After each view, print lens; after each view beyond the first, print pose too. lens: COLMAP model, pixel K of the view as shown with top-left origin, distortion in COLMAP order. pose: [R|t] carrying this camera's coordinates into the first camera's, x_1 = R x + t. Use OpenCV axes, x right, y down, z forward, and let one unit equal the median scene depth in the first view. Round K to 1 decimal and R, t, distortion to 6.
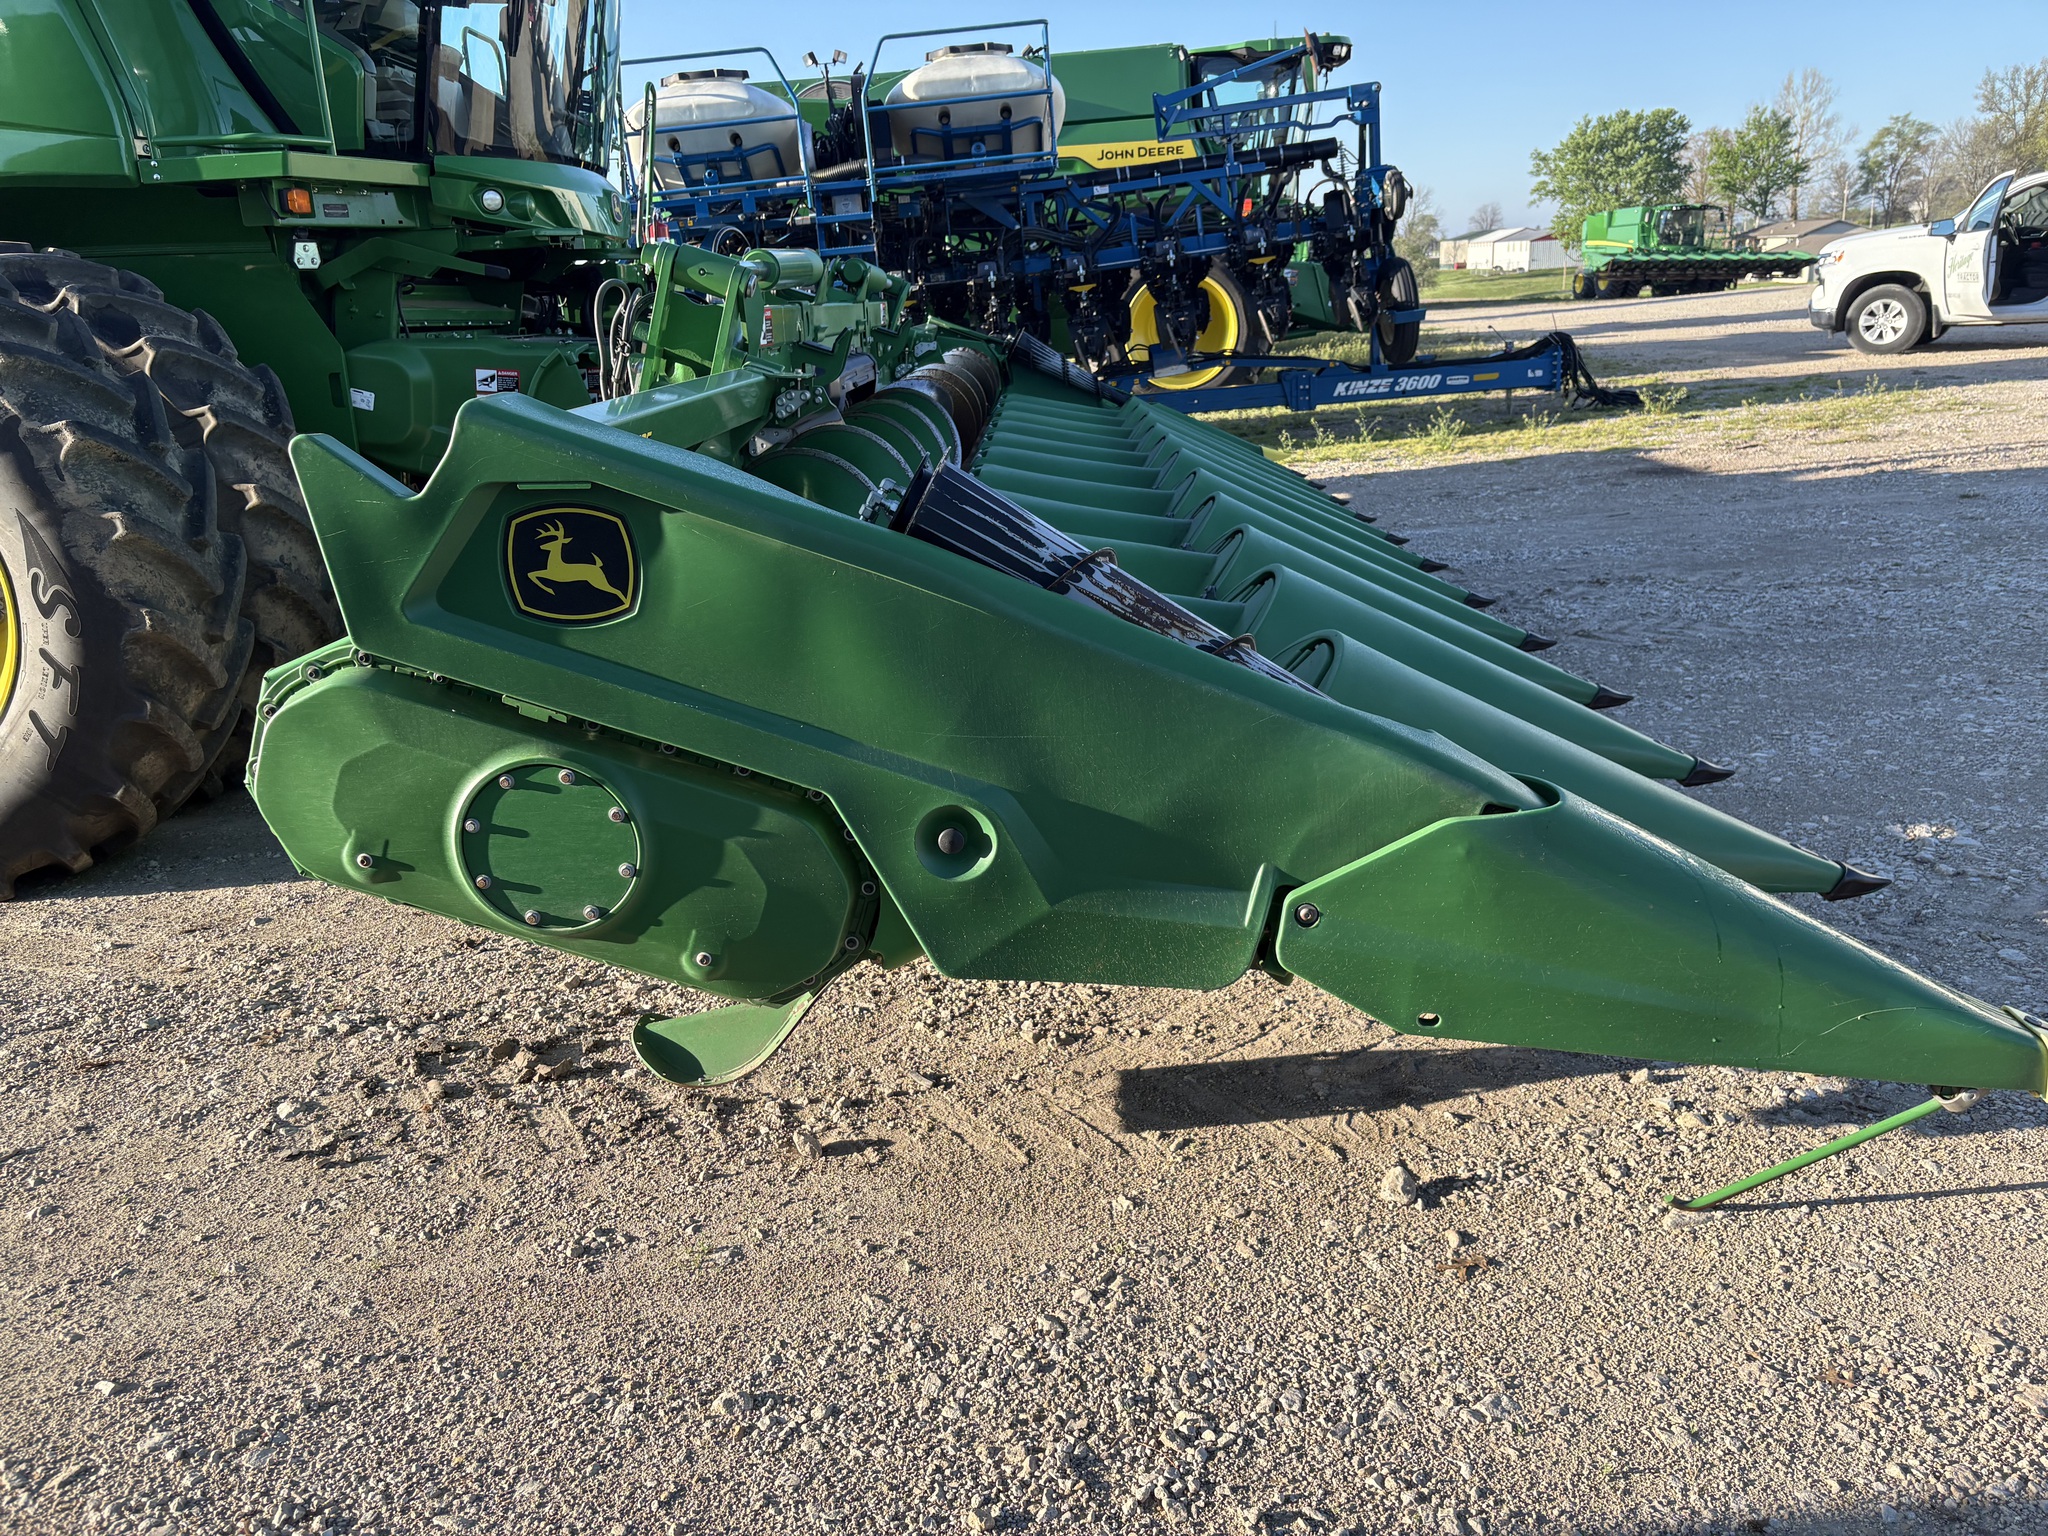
lens RADIAL K [[1562.7, 0, 1010.4], [0, 1562.7, 777.0], [0, 0, 1]] dist [0.047618, -0.048629]
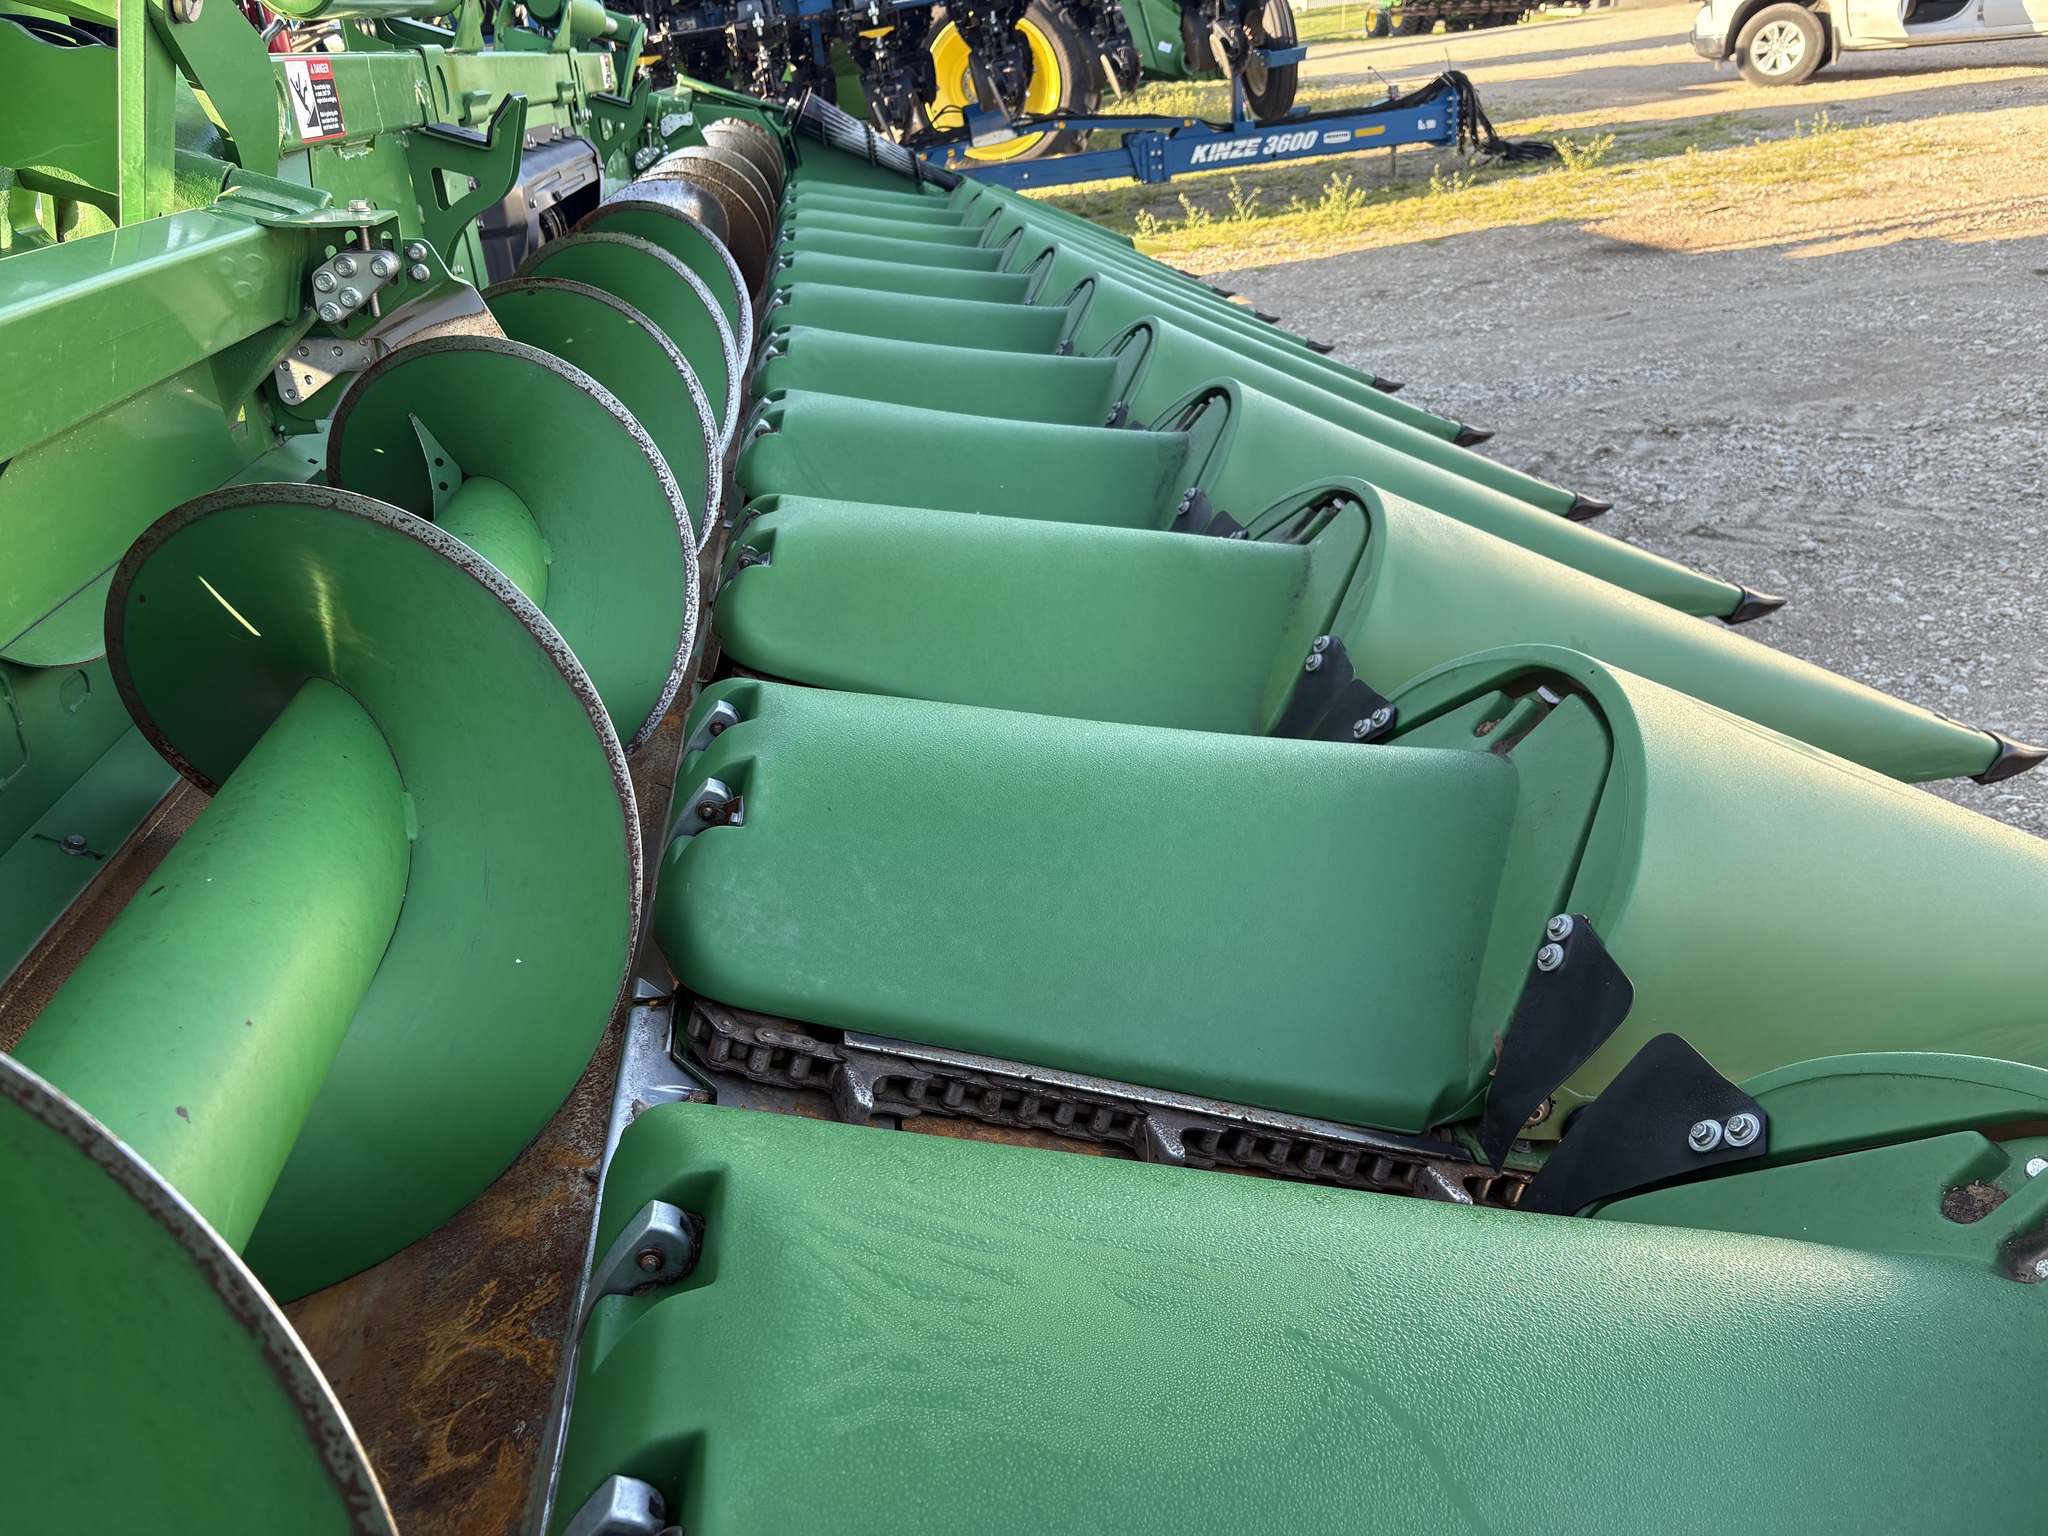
lens RADIAL K [[1562.7, 0, 1017.3], [0, 1562.7, 751.5], [0, 0, 1]] dist [0.047618, -0.048629]
pose [[0.989371, -0.085140, 0.117881, -0.007558], [0.070284, 0.989676, 0.124905, -0.051322], [-0.127298, -0.115293, 0.985141, 0.180639]]
